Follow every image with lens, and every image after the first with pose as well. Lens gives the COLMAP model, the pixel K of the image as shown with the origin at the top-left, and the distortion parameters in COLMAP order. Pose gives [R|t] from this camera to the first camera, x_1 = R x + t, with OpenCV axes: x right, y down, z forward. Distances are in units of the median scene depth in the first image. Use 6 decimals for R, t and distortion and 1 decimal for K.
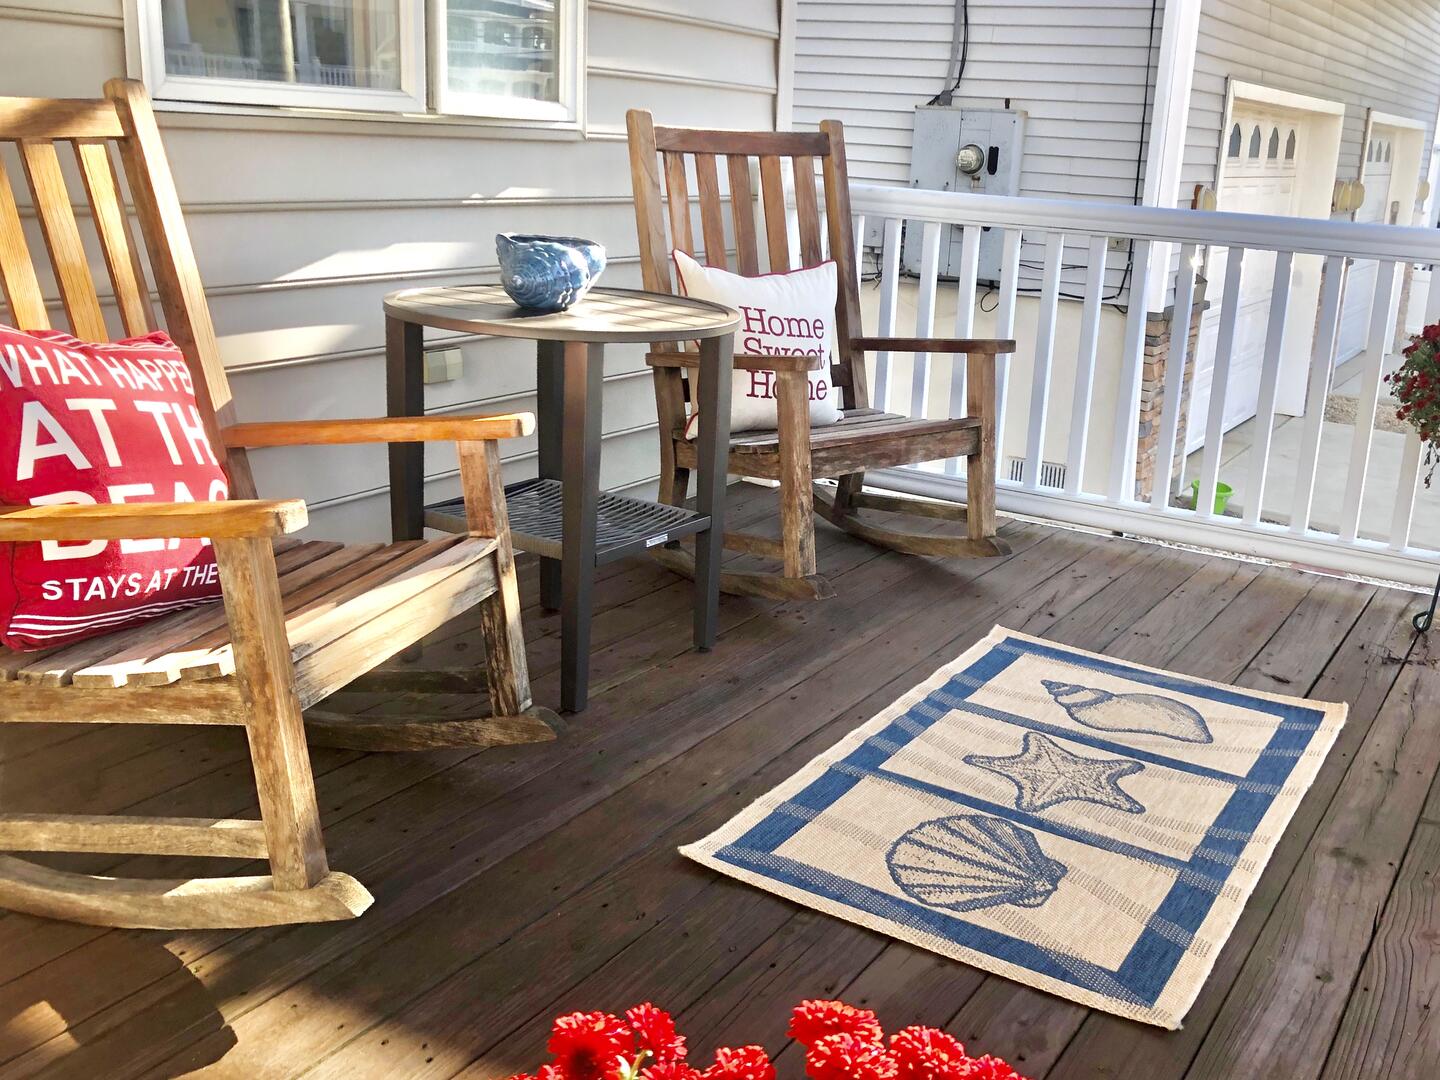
lens RADIAL K [[1512.2, 0, 724.7], [0, 1512.2, 539.1], [0, 0, 1]] dist [0.020225, 0.000000]
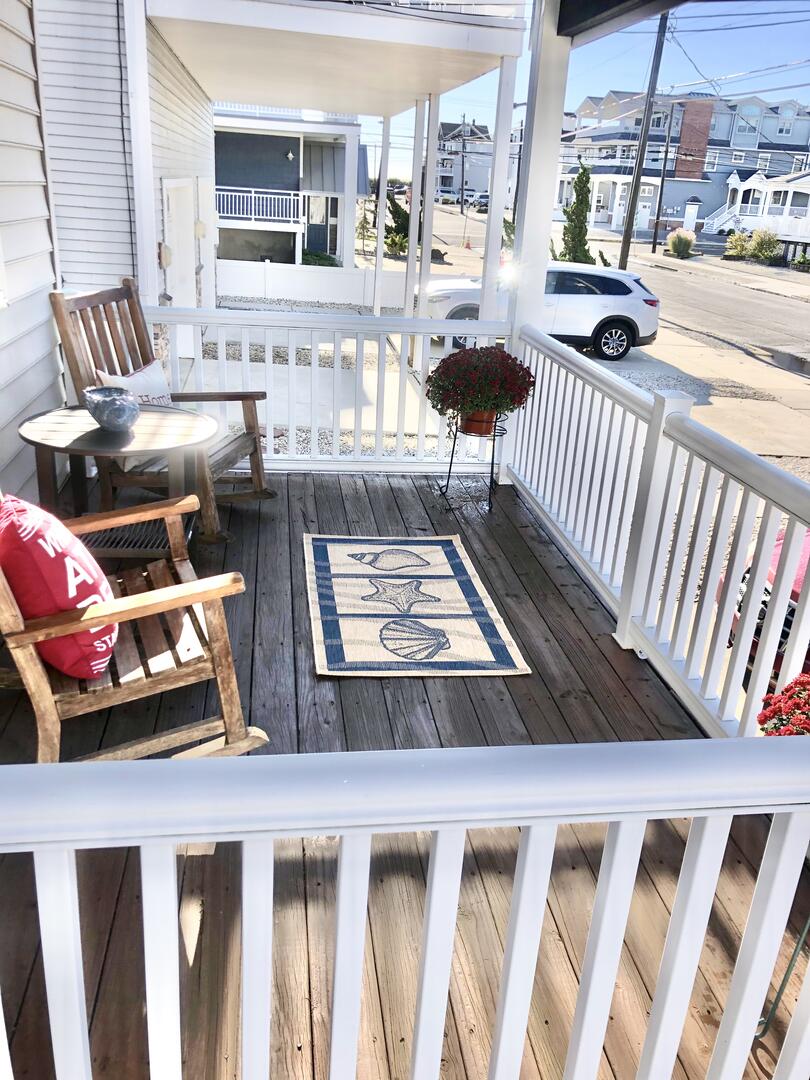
lens RADIAL K [[910.7, 0, 403.1], [0, 910.7, 543.3], [0, 0, 1]] dist [0.018067, -0.001226]
pose [[0.784538, -0.238786, 0.572260, -0.604458], [0.157690, 0.969369, 0.188302, -0.201253], [-0.599695, -0.057490, 0.798161, -0.151036]]
